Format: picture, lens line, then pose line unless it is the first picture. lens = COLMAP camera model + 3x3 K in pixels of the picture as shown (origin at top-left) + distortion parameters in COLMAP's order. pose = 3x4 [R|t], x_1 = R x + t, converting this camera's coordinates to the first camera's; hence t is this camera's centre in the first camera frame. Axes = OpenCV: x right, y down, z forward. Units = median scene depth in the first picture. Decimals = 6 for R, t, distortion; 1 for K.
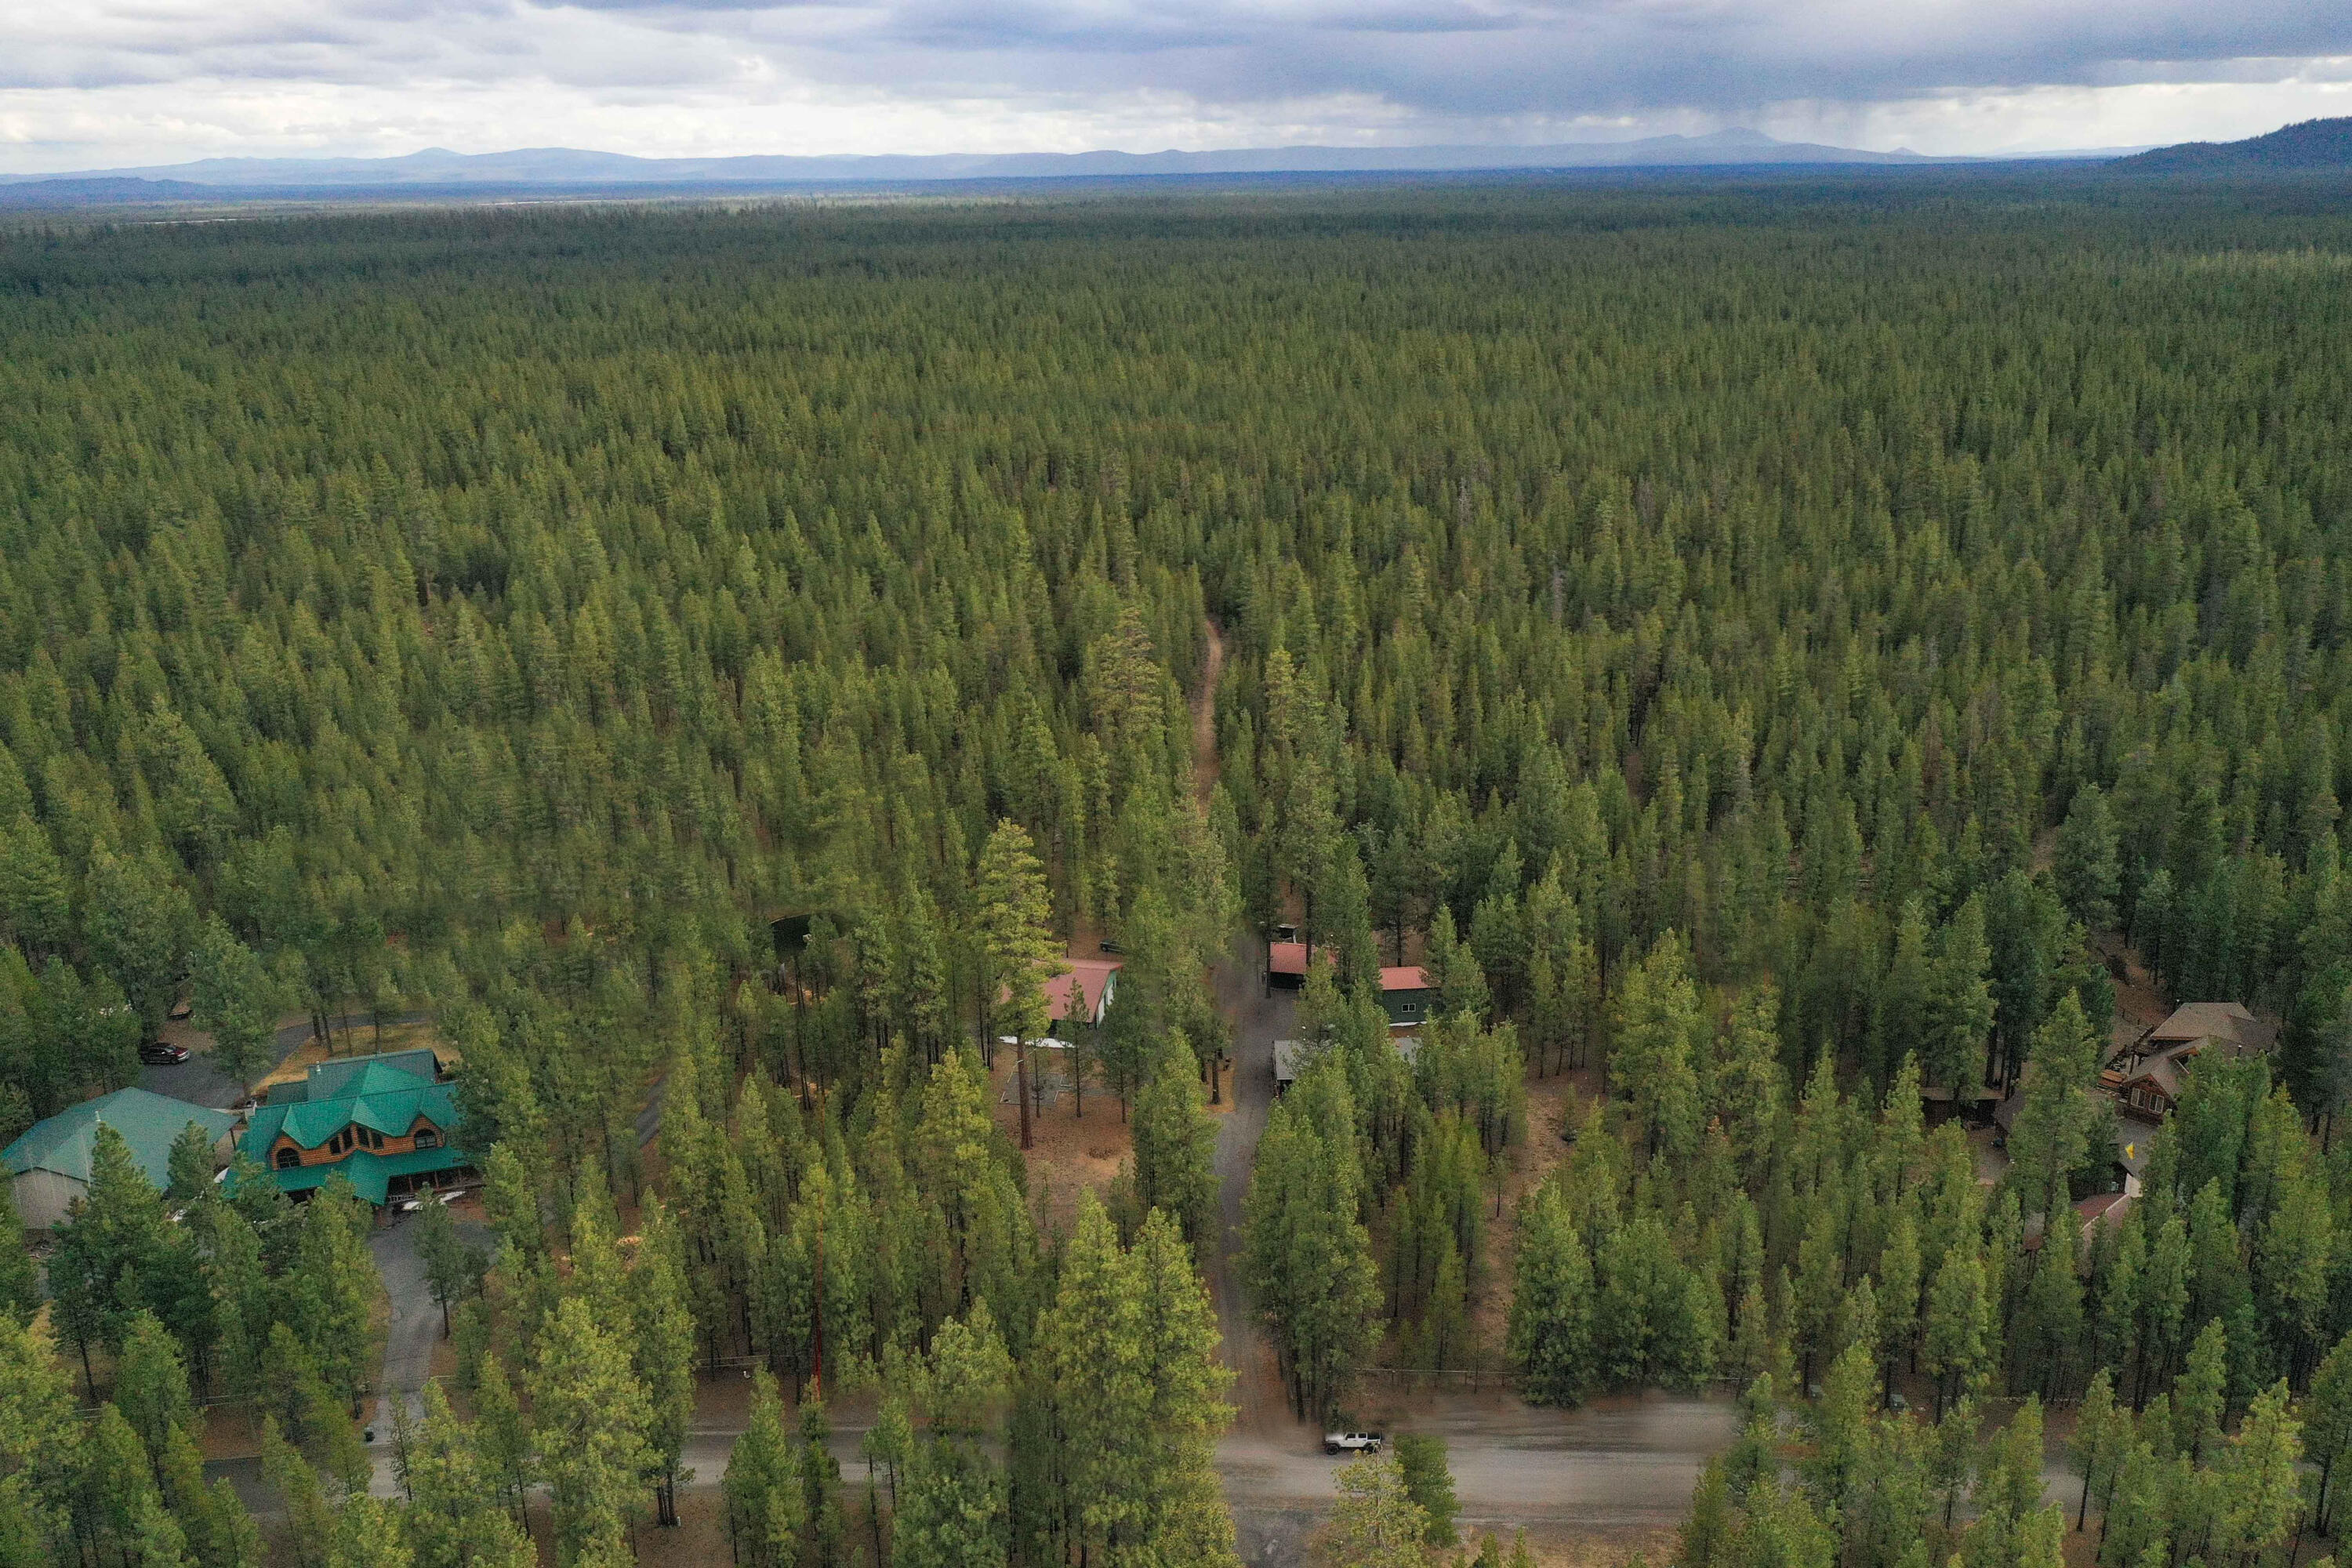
lens RADIAL K [[1816.6, 0, 1175.5], [0, 1816.6, 749.5], [0, 0, 1]] dist [-0.007660, -0.000071]
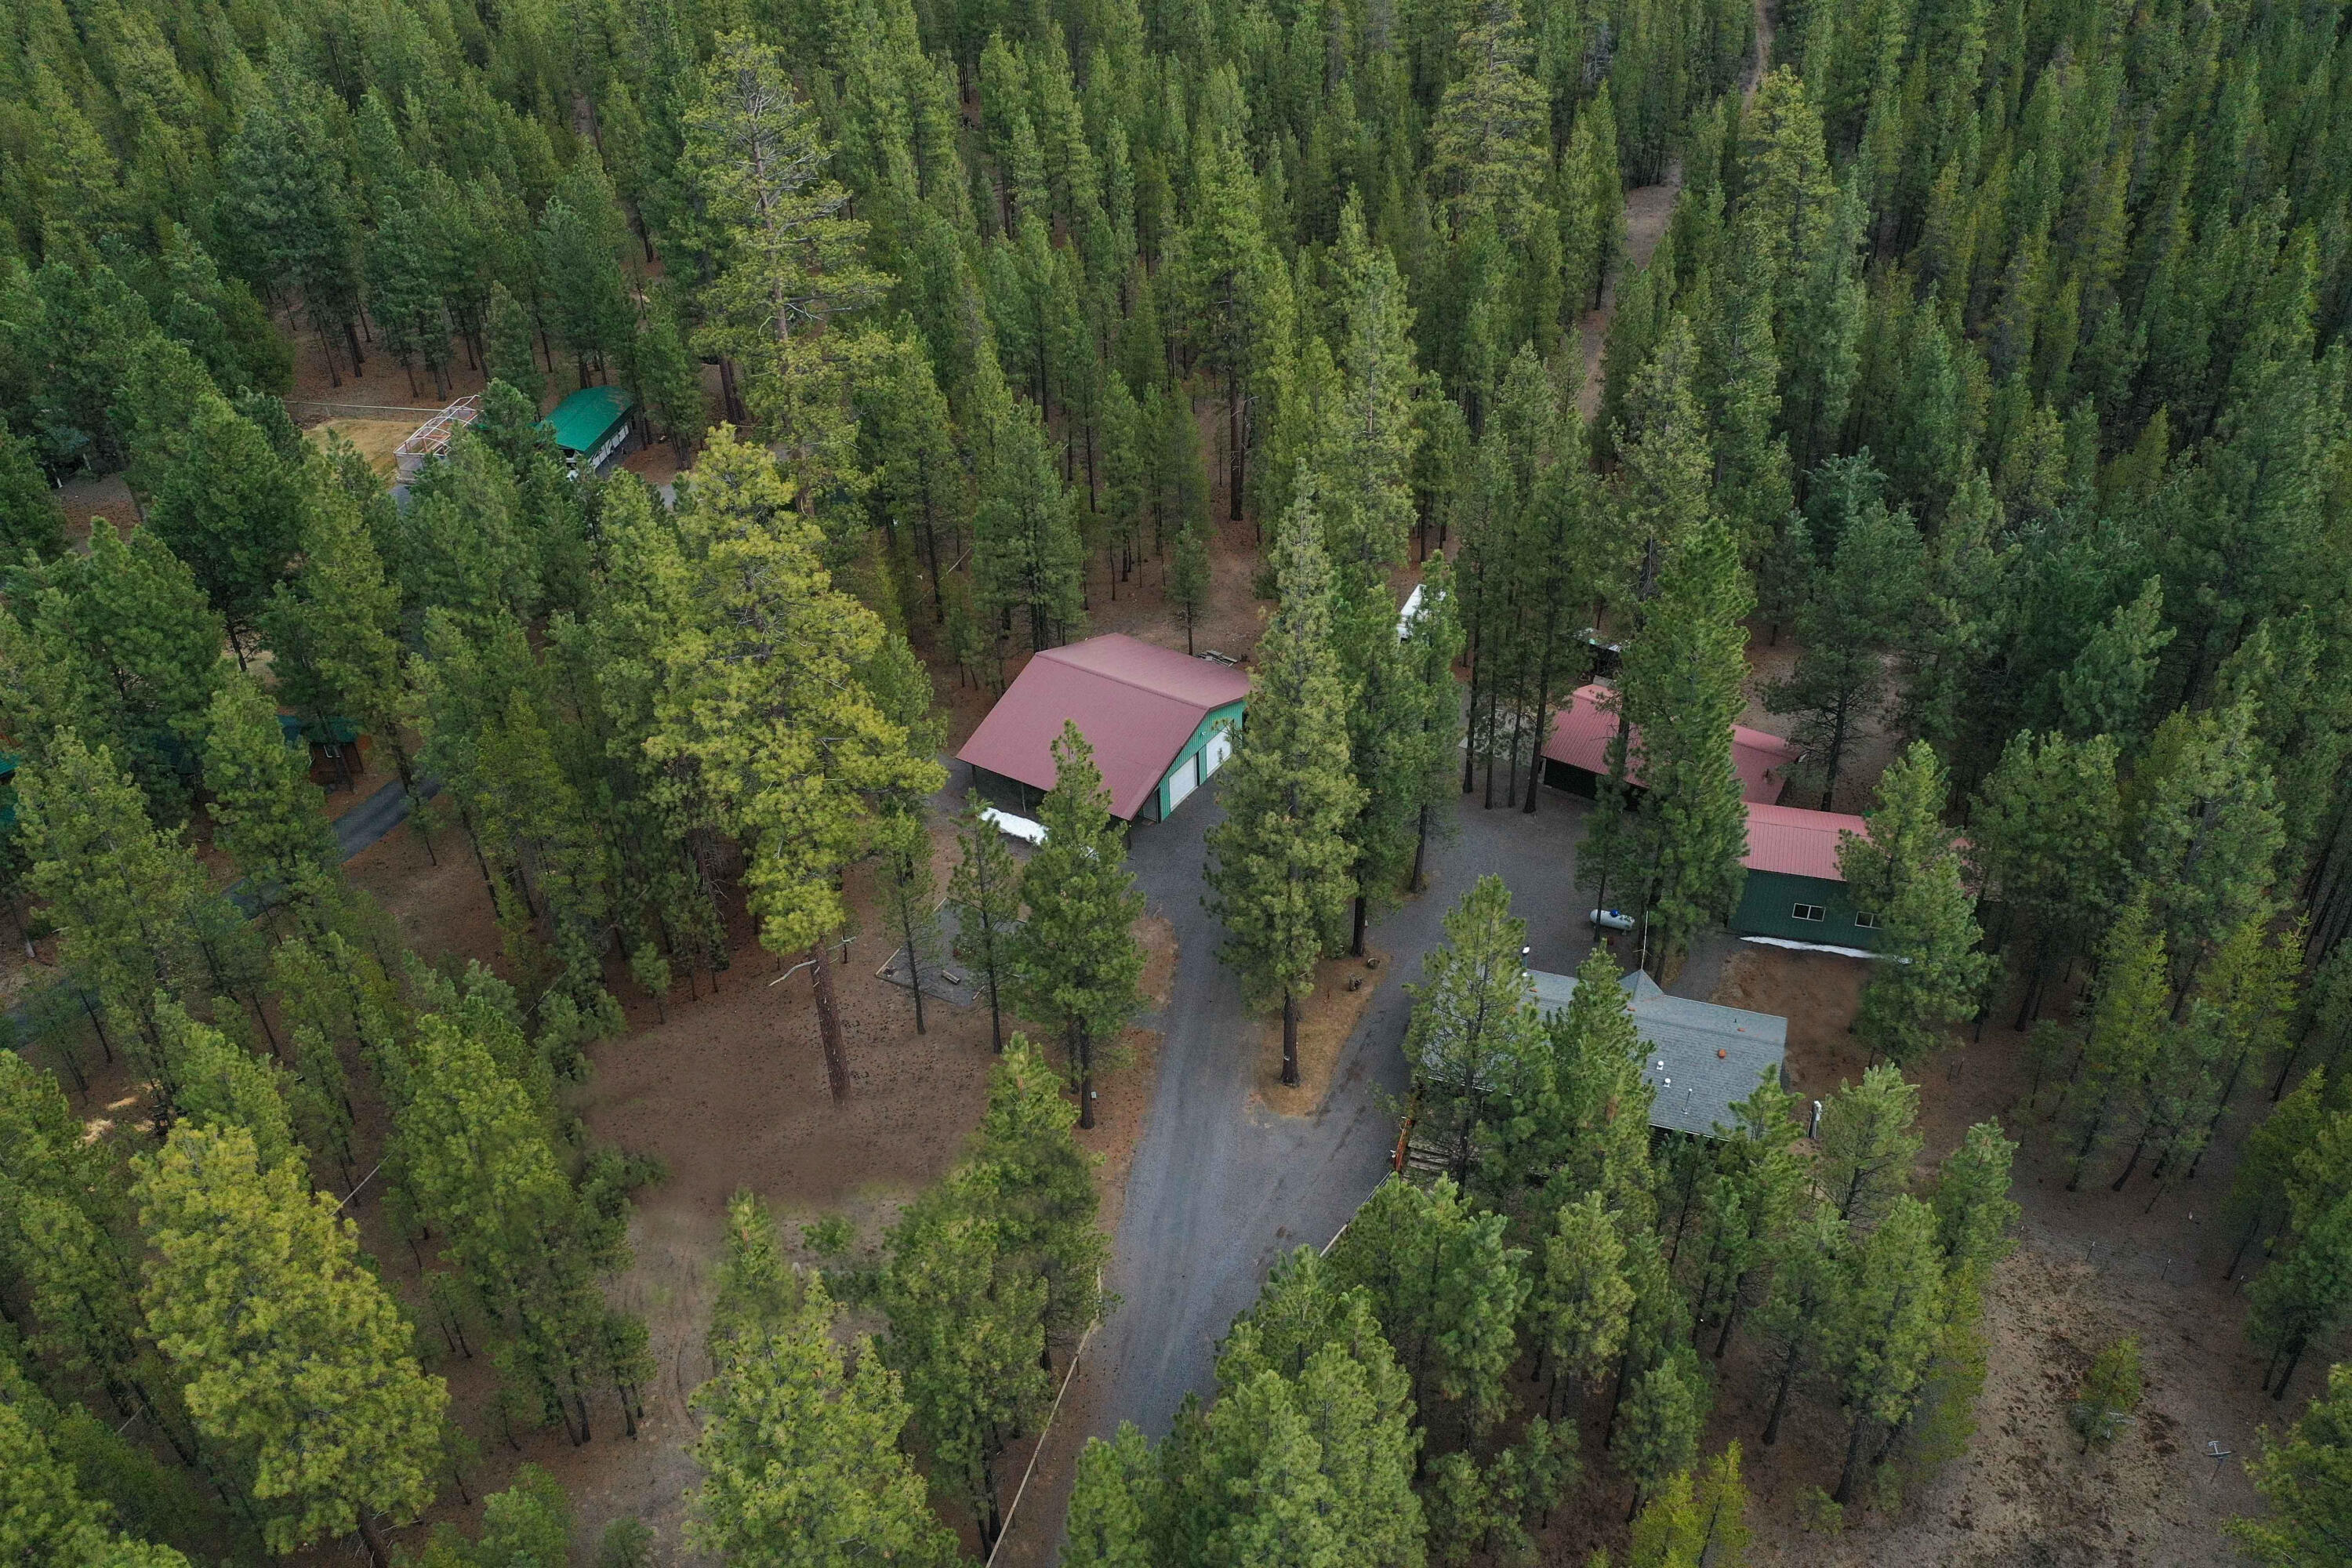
lens RADIAL K [[1816.6, 0, 1175.5], [0, 1816.6, 749.5], [0, 0, 1]] dist [-0.007660, -0.000071]
pose [[0.938814, 0.182963, -0.291810, 0.100488], [-0.088108, 0.946624, 0.310065, -0.021839], [0.332964, -0.265382, 0.904824, 0.527771]]
